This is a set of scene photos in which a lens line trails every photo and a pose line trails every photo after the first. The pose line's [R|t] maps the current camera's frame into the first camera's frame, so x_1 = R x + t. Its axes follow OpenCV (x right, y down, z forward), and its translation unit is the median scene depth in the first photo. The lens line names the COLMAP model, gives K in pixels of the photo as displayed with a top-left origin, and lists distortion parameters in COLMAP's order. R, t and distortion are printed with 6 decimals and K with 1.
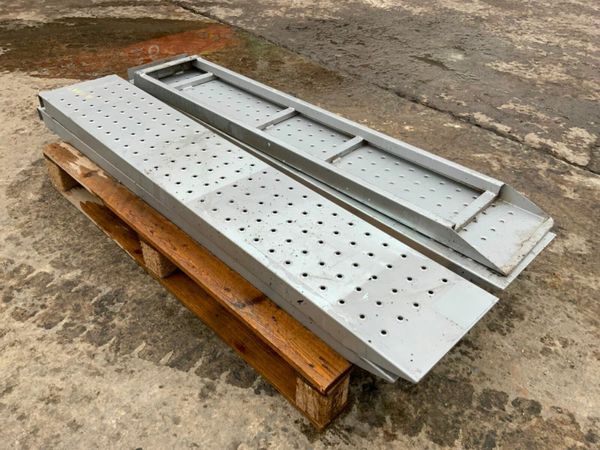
lens RADIAL K [[498.8, 0, 300.0], [0, 498.8, 225.0], [0, 0, 1]] dist [0.037844, -0.079265]
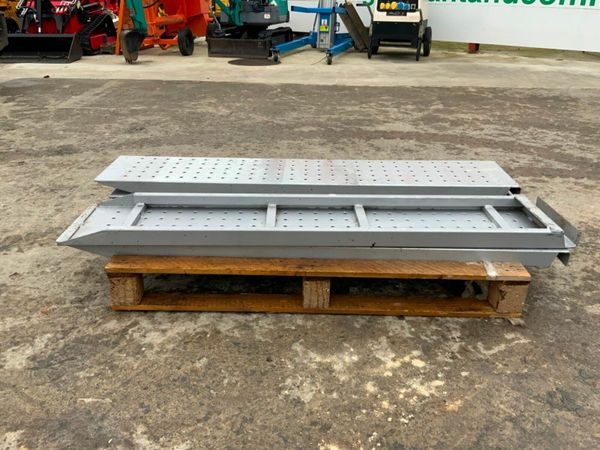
lens RADIAL K [[493.6, 0, 300.0], [0, 493.6, 225.0], [0, 0, 1]] dist [0.100265, -0.199346]
pose [[-0.716370, 0.260255, -0.647365, 0.757657], [-0.452668, 0.532693, 0.715074, -0.984412], [0.530949, 0.805298, -0.263796, 1.408420]]
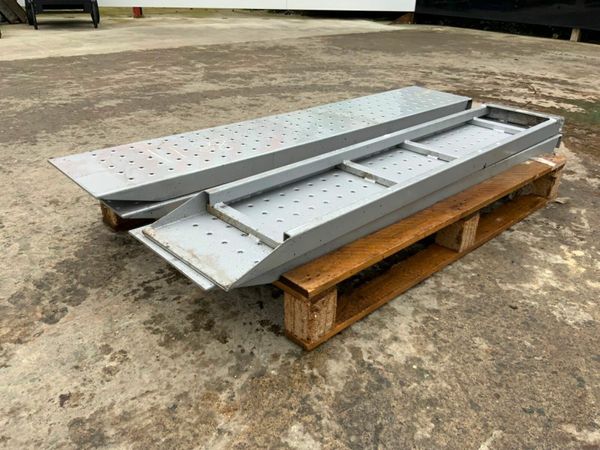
lens RADIAL K [[493.6, 0, 300.0], [0, 493.6, 225.0], [0, 0, 1]] dist [0.100265, -0.199346]
pose [[-0.033048, 0.421316, -0.906311, 0.968288], [-0.631635, 0.693957, 0.345632, -0.321992], [0.774561, 0.583881, 0.243184, 0.782942]]
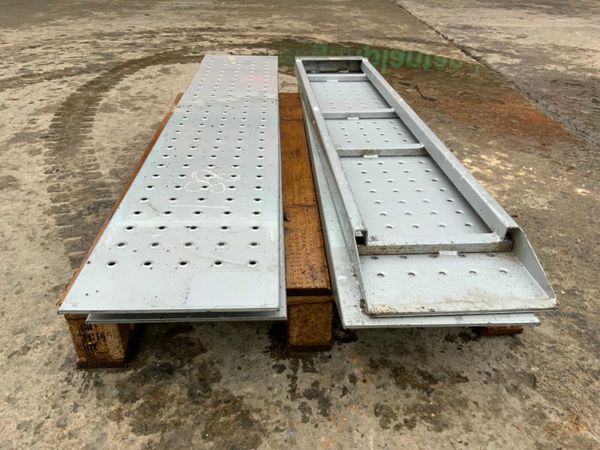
lens RADIAL K [[498.8, 0, 300.0], [0, 498.8, 225.0], [0, 0, 1]] dist [0.037844, -0.079265]
pose [[0.740251, 0.318010, -0.592367, 0.542710], [-0.400949, 0.916053, -0.009266, 0.028633], [0.539693, 0.244368, 0.805615, 0.320348]]
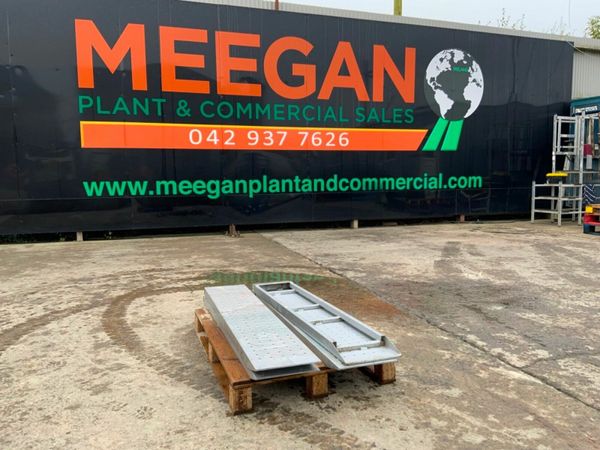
lens RADIAL K [[493.6, 0, 300.0], [0, 493.6, 225.0], [0, 0, 1]] dist [0.100265, -0.199346]
pose [[0.899410, 0.001509, -0.437103, 0.864611], [-0.233410, 0.847145, -0.477353, 0.479714], [0.369569, 0.531360, 0.762283, -0.660754]]
